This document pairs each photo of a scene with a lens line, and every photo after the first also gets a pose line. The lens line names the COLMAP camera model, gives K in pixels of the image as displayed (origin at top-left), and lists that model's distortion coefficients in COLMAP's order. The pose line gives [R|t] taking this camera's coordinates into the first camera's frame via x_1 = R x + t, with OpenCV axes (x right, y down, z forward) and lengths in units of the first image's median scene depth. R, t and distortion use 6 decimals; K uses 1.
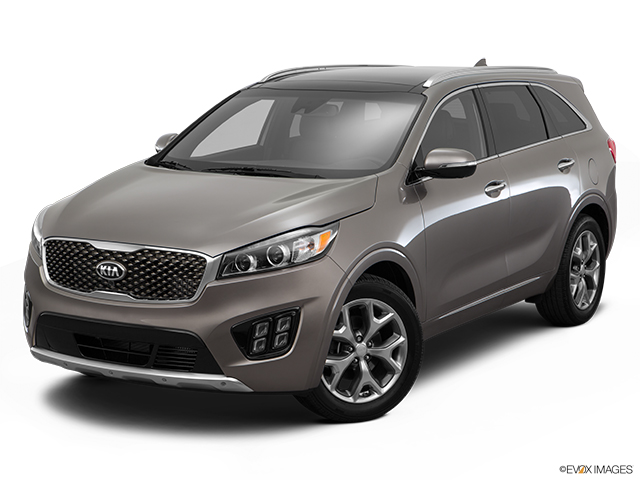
lens RADIAL K [[1340.9, 0, 319.2], [0, 1340.9, 242.2], [0, 0, 1]] dist [0.275866, 0.000000]
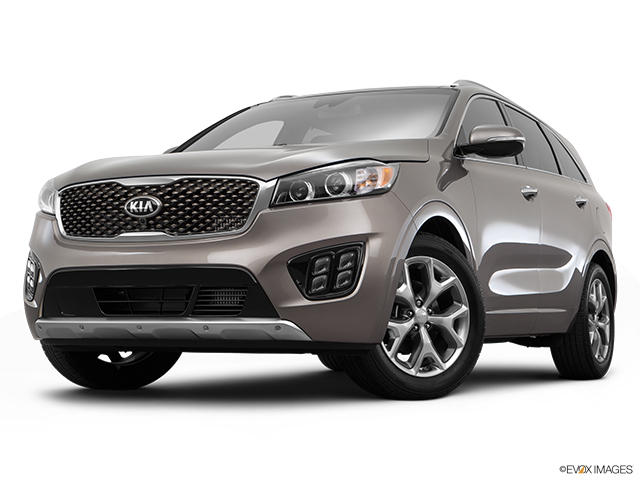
lens RADIAL K [[1209.6, 0, 316.1], [0, 1209.6, 238.7], [0, 0, 1]] dist [0.218879, 0.000000]
pose [[0.995947, 0.009306, 0.089454, -0.110050], [0.010143, 0.976663, -0.214539, 0.203275], [-0.089363, 0.214577, 0.972610, 0.230412]]
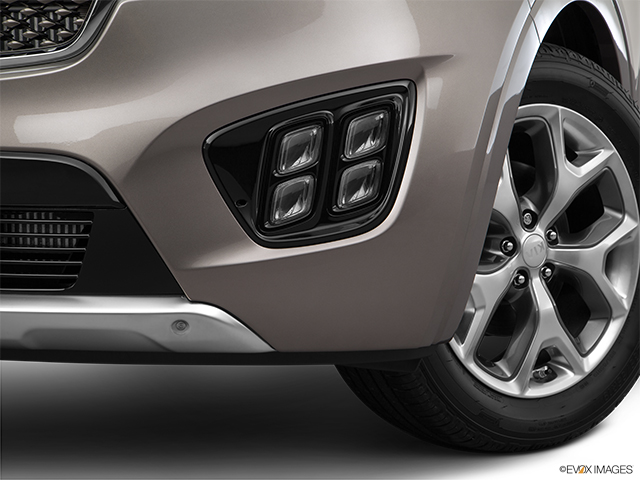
lens RADIAL K [[1425.3, 0, 318.4], [0, 1425.3, 238.4], [0, 0, 1]] dist [0.303669, 0.000000]
pose [[0.990705, -0.017983, 0.134831, -0.079375], [0.026058, 0.997955, -0.058368, 0.099829], [-0.133505, 0.061339, 0.989148, 0.636511]]
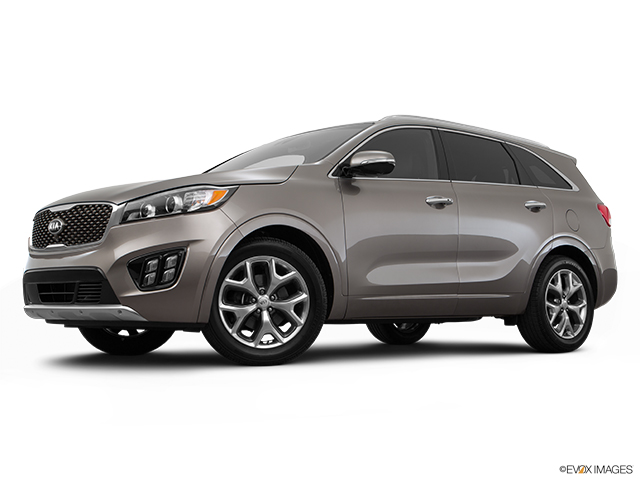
lens RADIAL K [[919.2, 0, 320.0], [0, 919.2, 239.4], [0, 0, 1]] dist [0.130110, 0.000000]
pose [[0.956638, -0.022857, -0.290382, 0.310996], [-0.041557, 0.976008, -0.213732, 0.197092], [0.288301, 0.216531, 0.932736, 0.276410]]
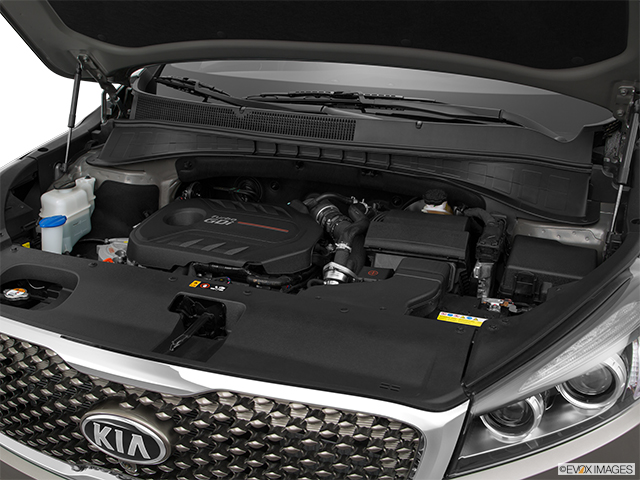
lens RADIAL K [[689.3, 0, 317.0], [0, 689.3, 239.9], [0, 0, 1]] dist [-0.010967, 0.000000]
pose [[0.983431, -0.069978, 0.167234, -0.126939], [0.029699, 0.972221, 0.232172, -0.069839], [-0.178836, -0.223358, 0.958190, 0.802438]]
